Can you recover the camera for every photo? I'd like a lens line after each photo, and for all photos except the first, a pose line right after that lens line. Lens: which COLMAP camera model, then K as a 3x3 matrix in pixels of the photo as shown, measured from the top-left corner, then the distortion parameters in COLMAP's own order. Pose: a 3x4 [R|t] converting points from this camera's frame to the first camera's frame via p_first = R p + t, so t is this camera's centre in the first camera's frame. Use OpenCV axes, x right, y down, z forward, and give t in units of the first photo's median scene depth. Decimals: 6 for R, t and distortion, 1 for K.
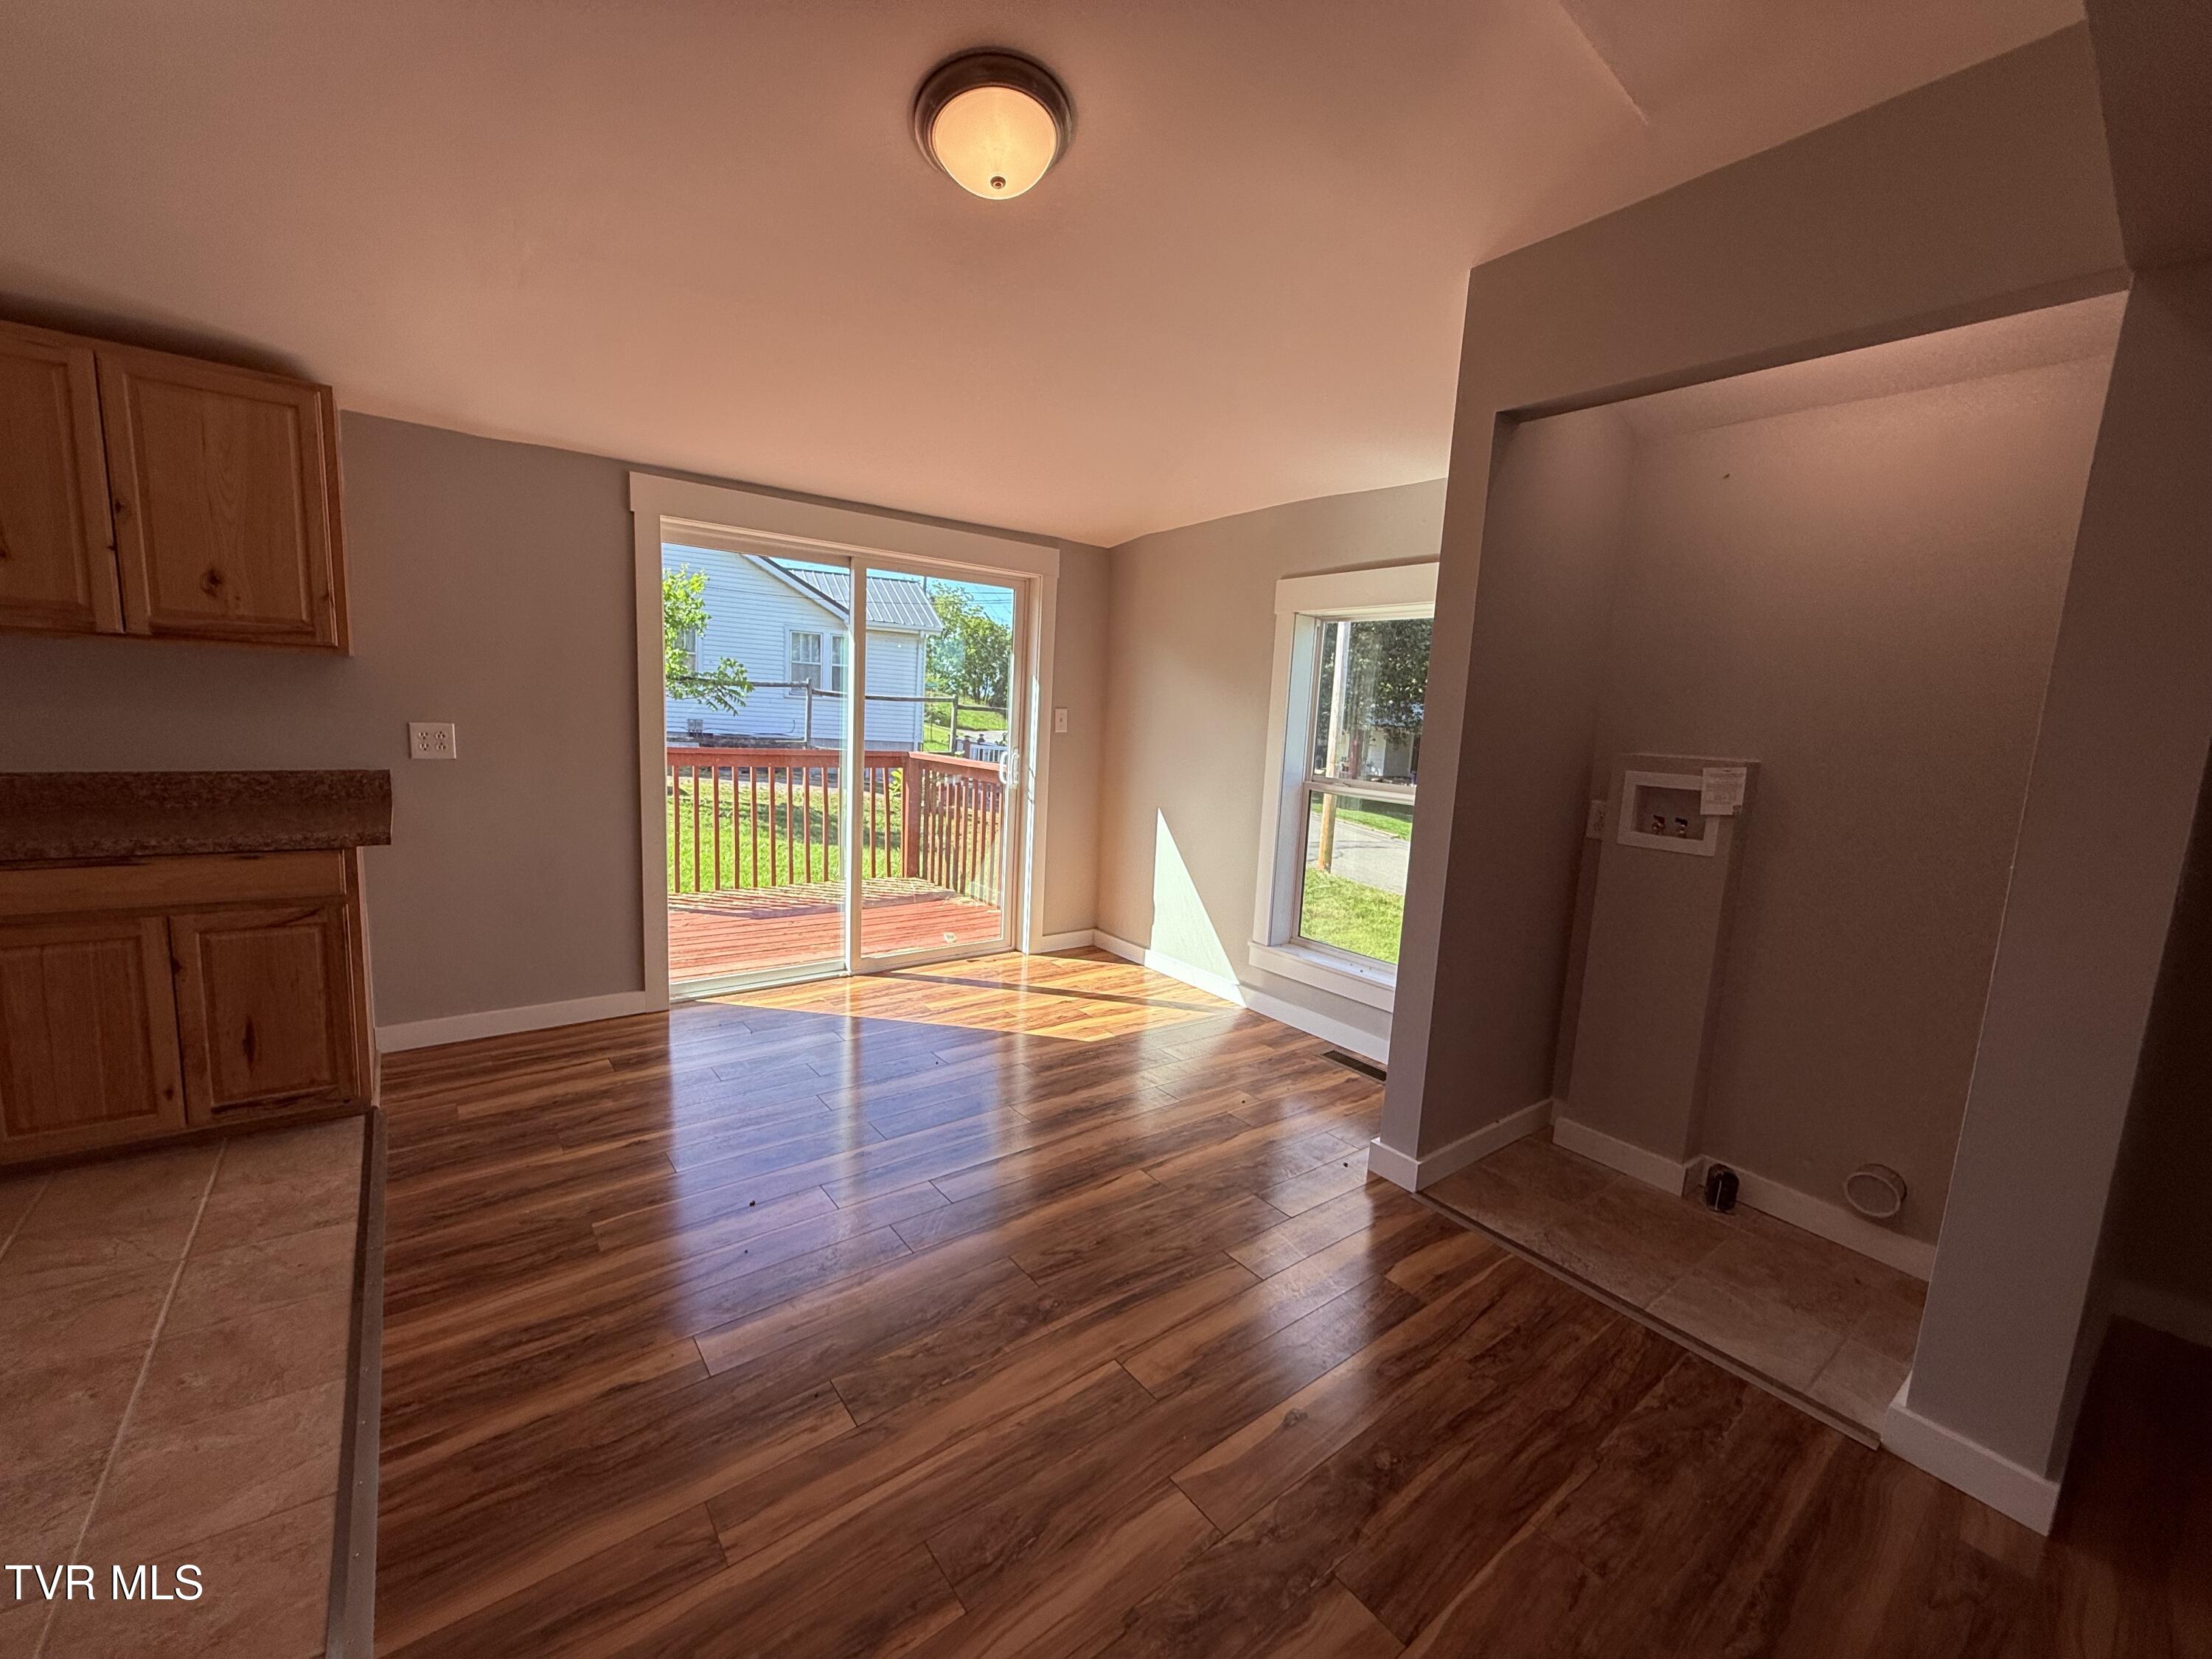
lens RADIAL K [[885.6, 0, 1103.8], [0, 885.6, 831.2], [0, 0, 1]] dist [0.001597, -0.000156]
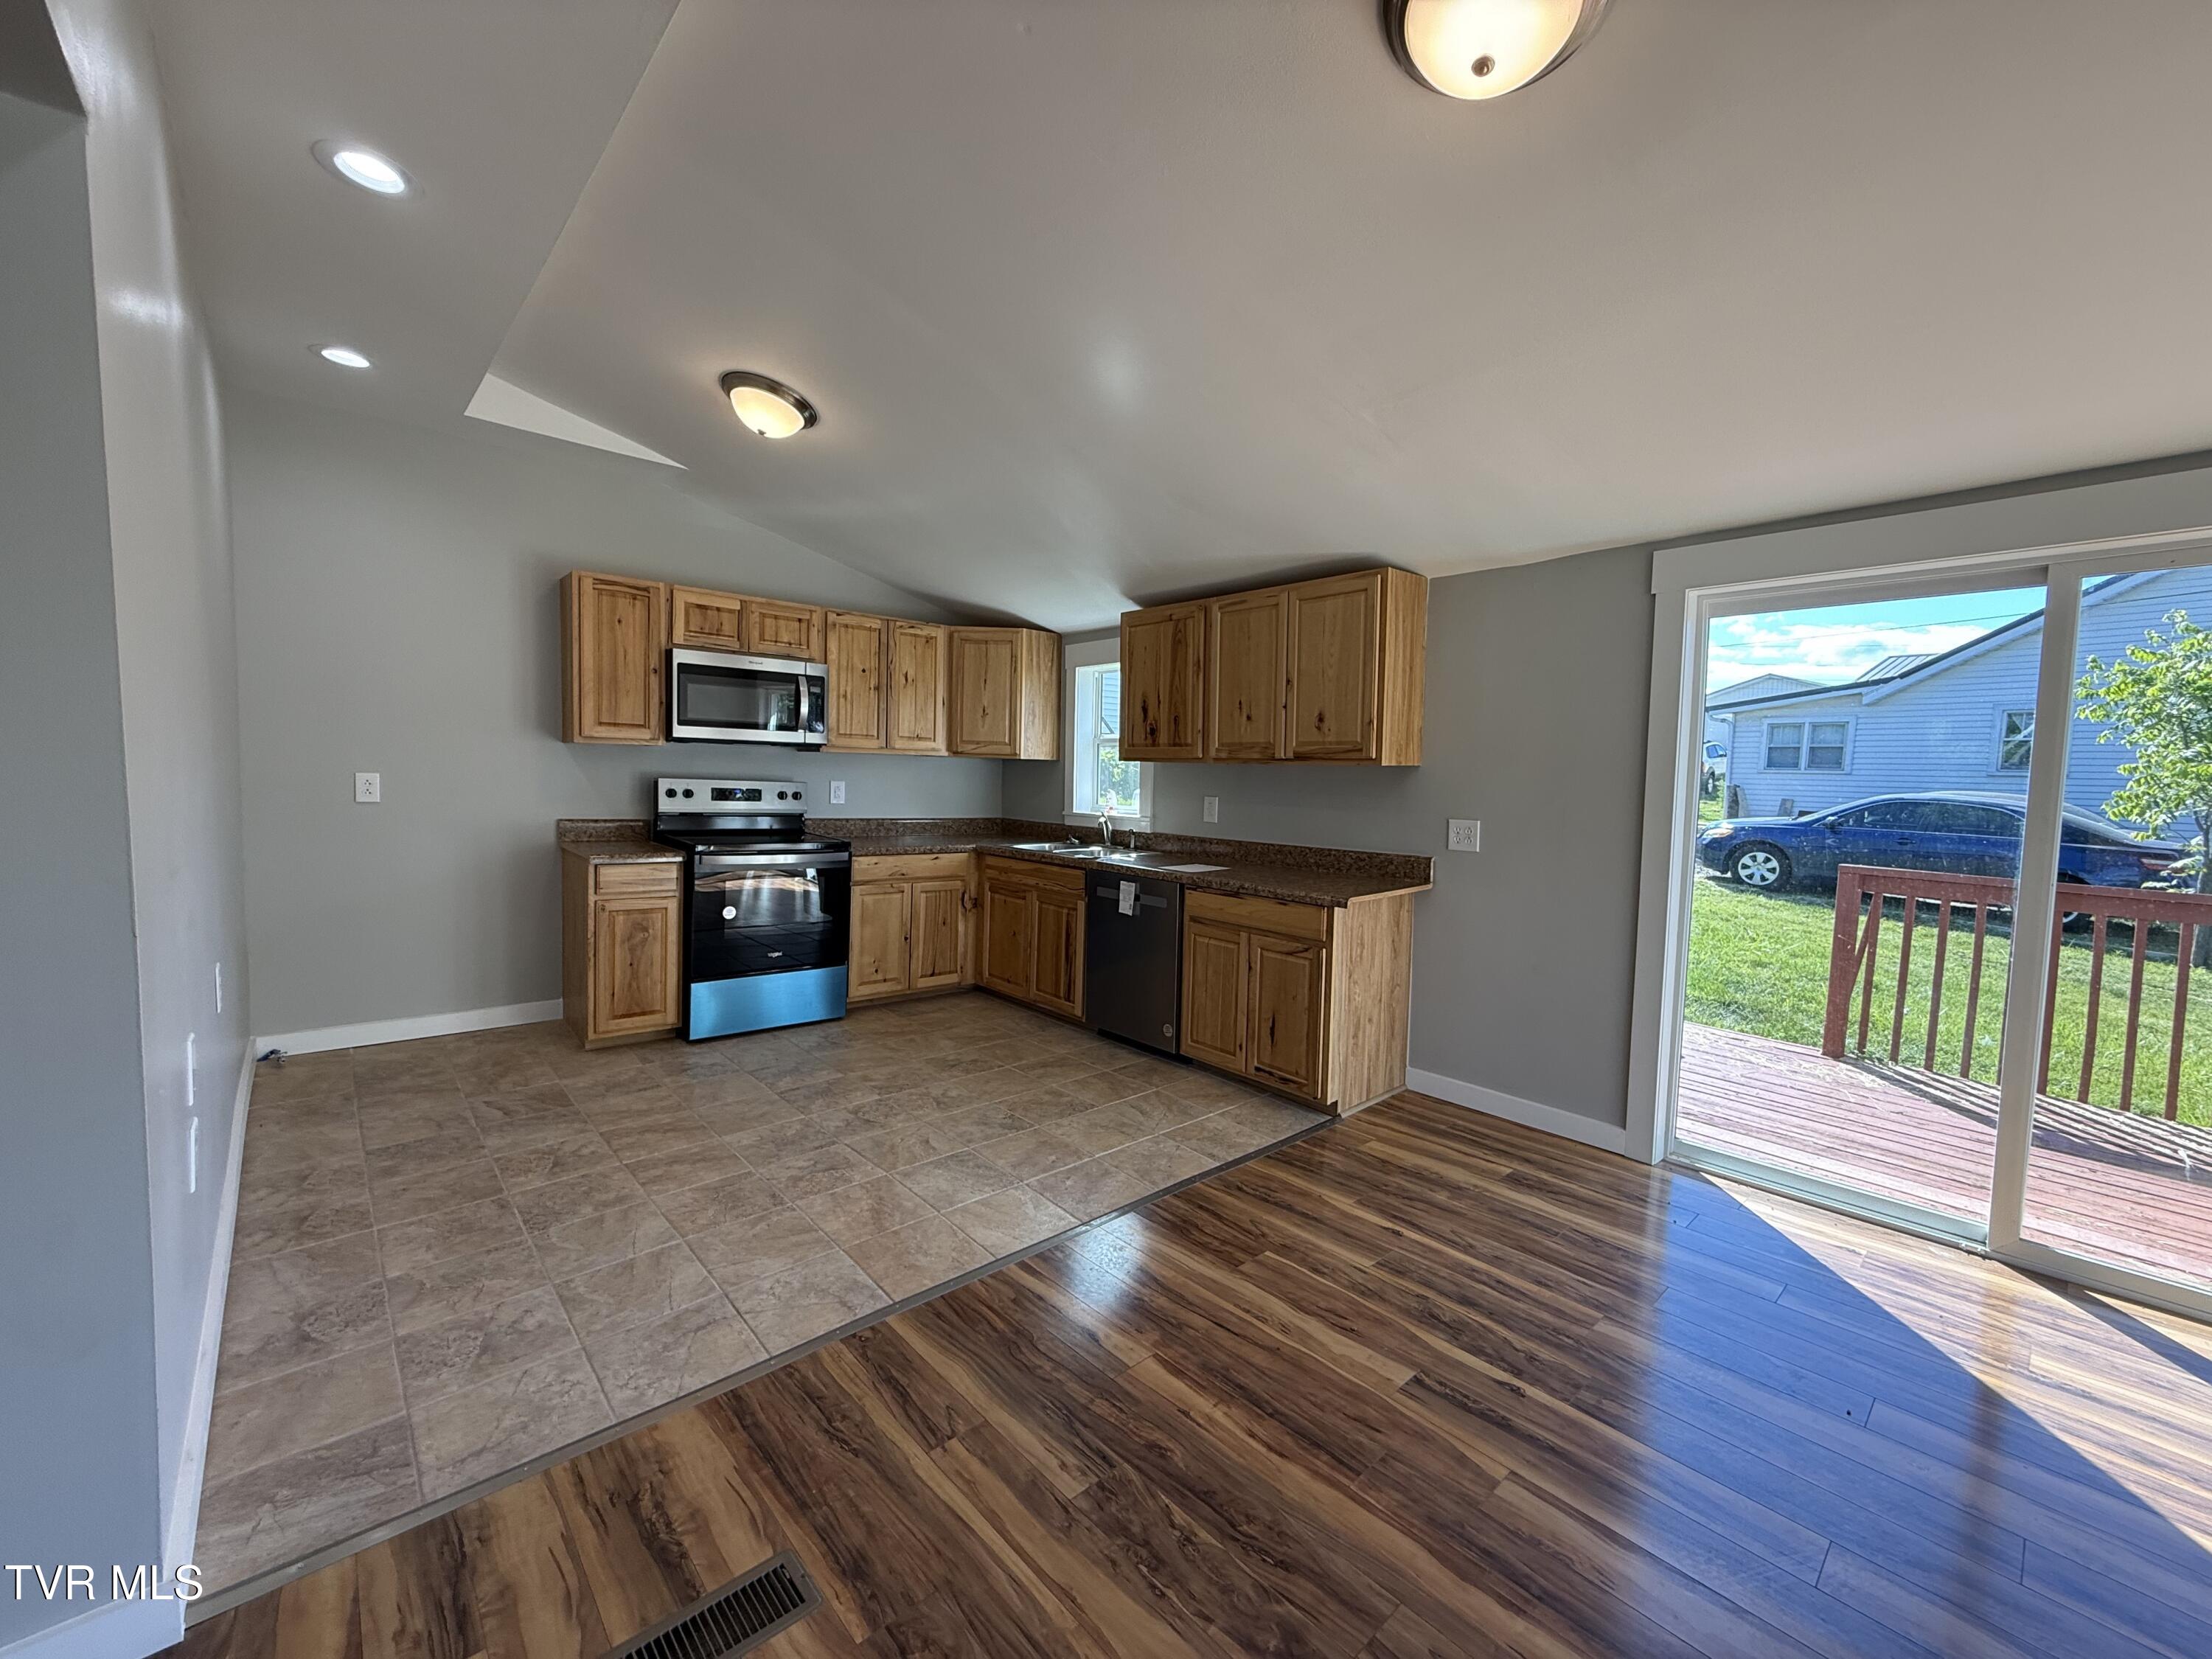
lens RADIAL K [[885.6, 0, 1103.8], [0, 885.6, 831.2], [0, 0, 1]] dist [0.001597, -0.000156]
pose [[0.067400, 0.014944, -0.997614, 0.448174], [-0.161693, 0.986834, 0.003858, -0.043501], [0.984537, 0.161047, 0.068929, 0.552338]]
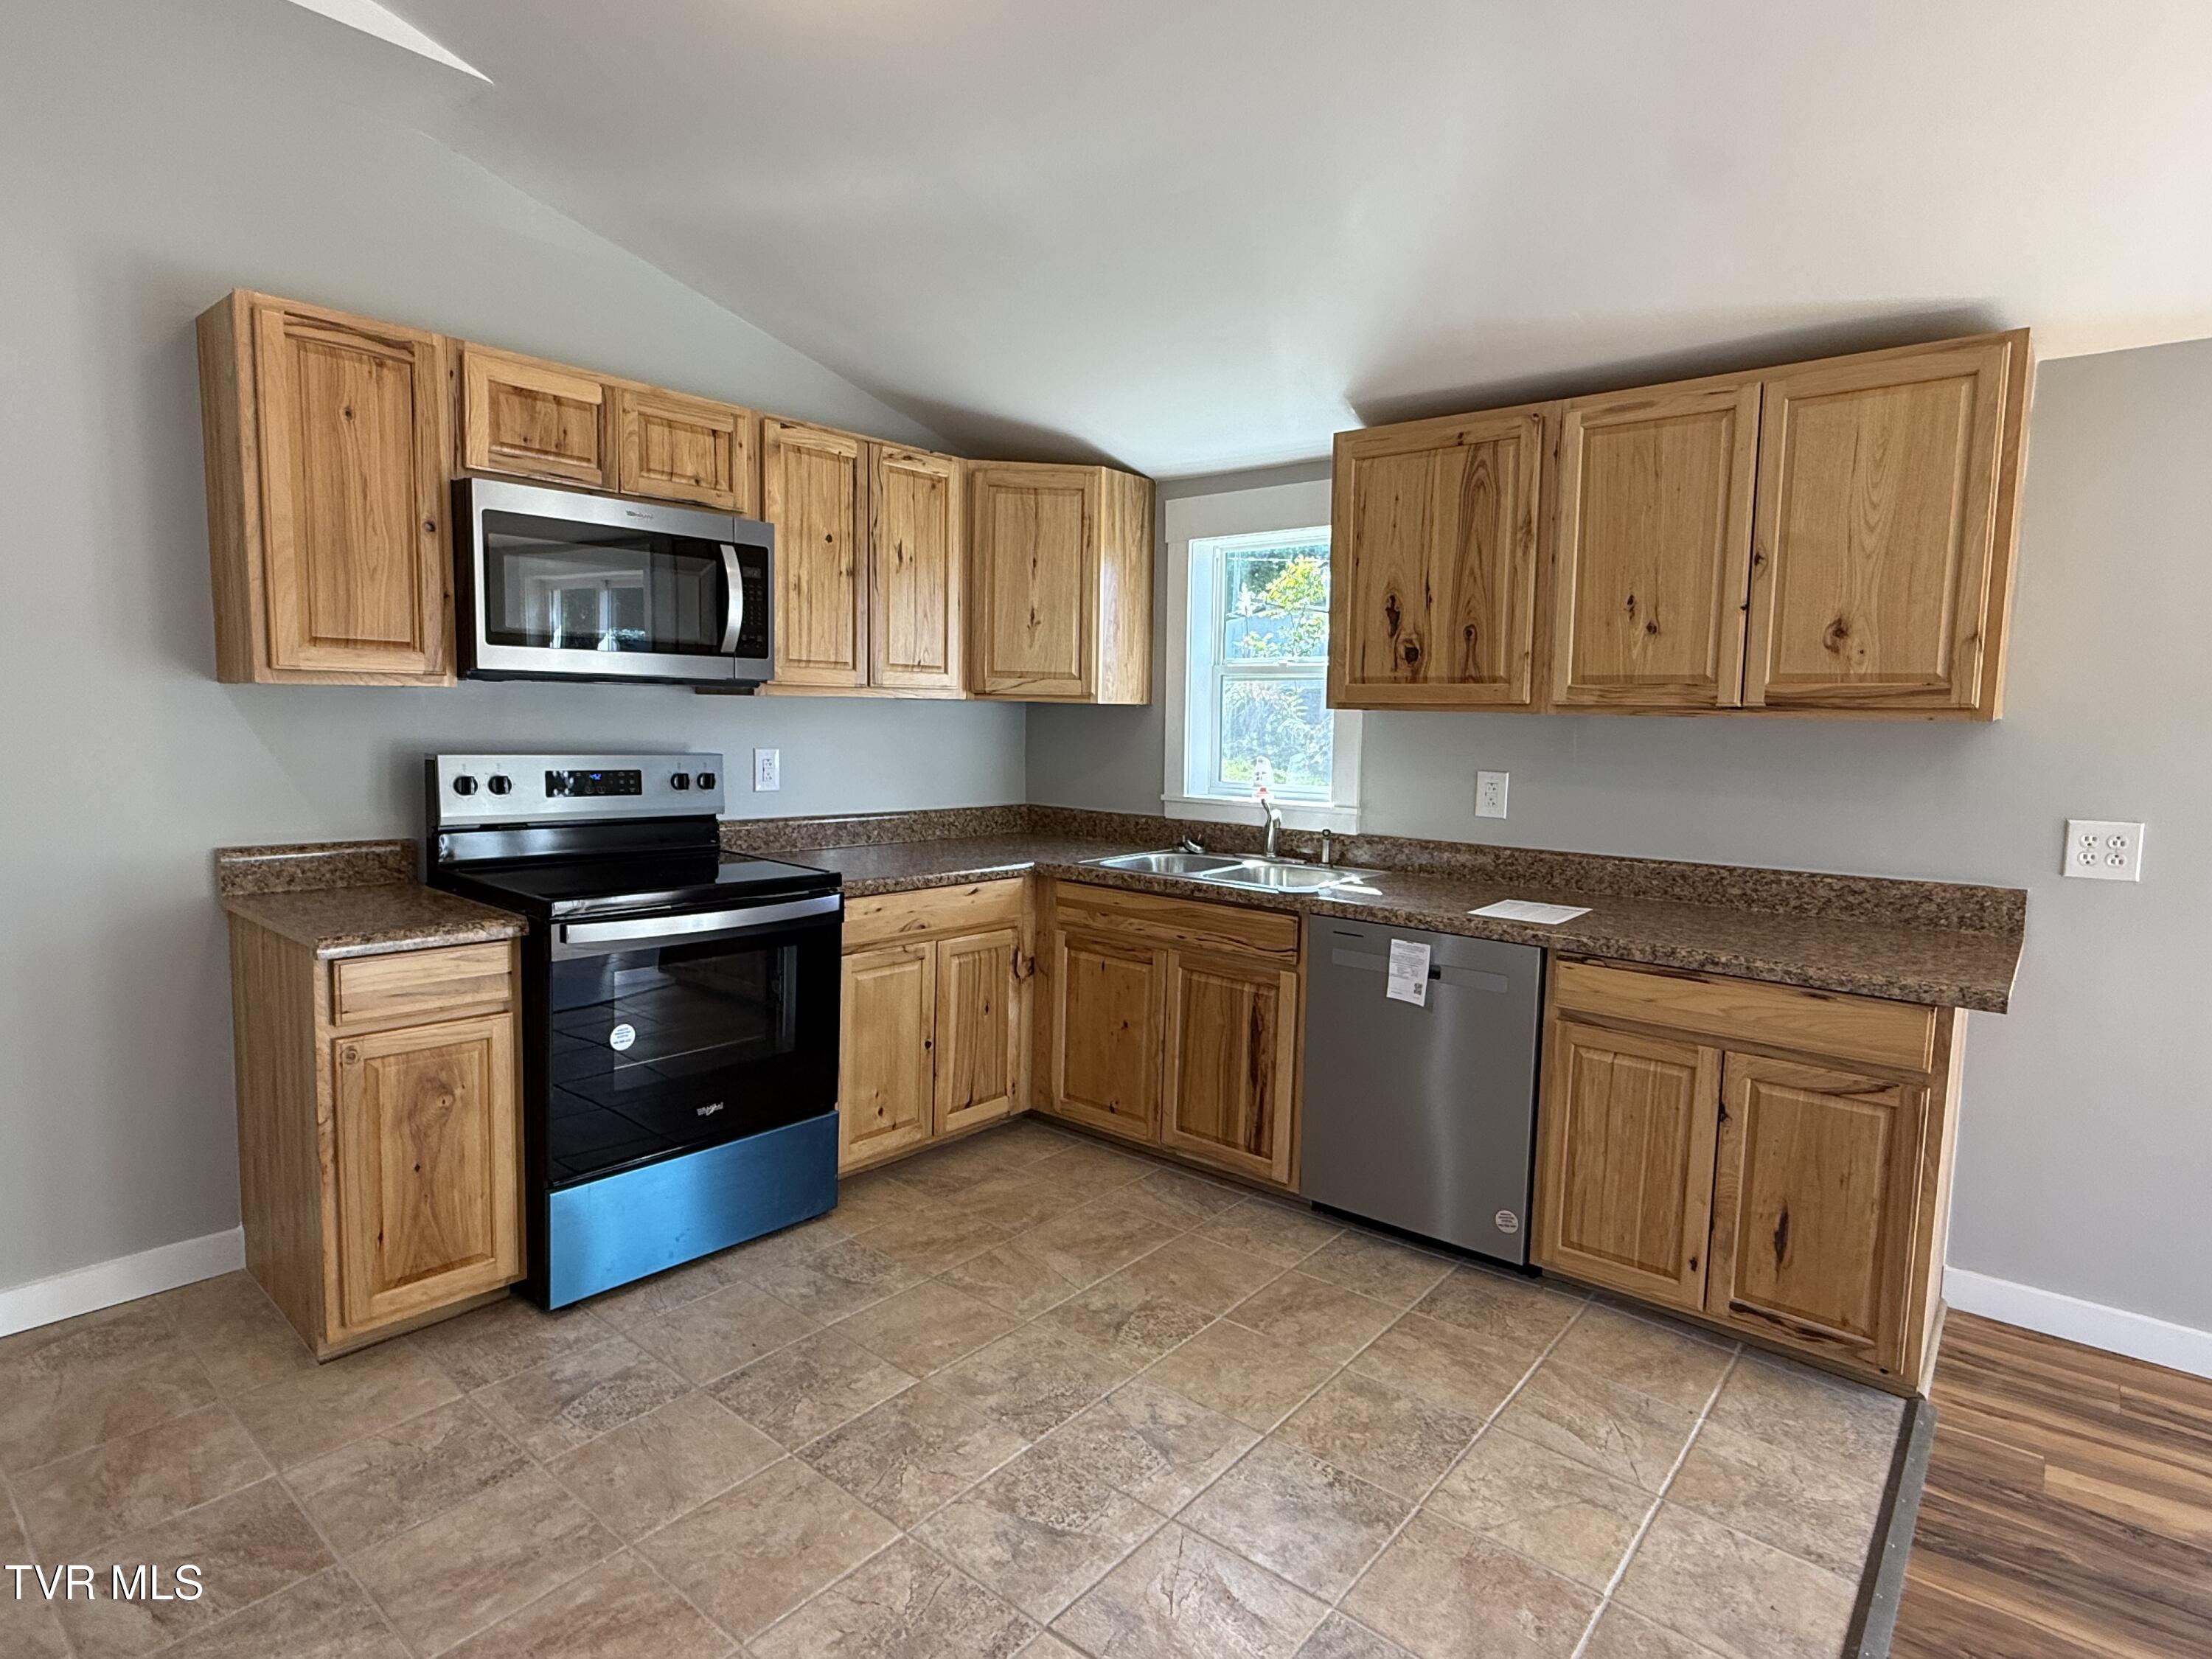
lens RADIAL K [[1170.4, 0, 1102.4], [0, 1170.4, 830.8], [0, 0, 1]] dist [0.000727, -0.000681]
pose [[0.211827, 0.052033, -0.975921, -0.129458], [-0.142674, 0.989530, 0.021791, -0.040722], [0.966837, 0.134623, 0.217033, 0.174425]]
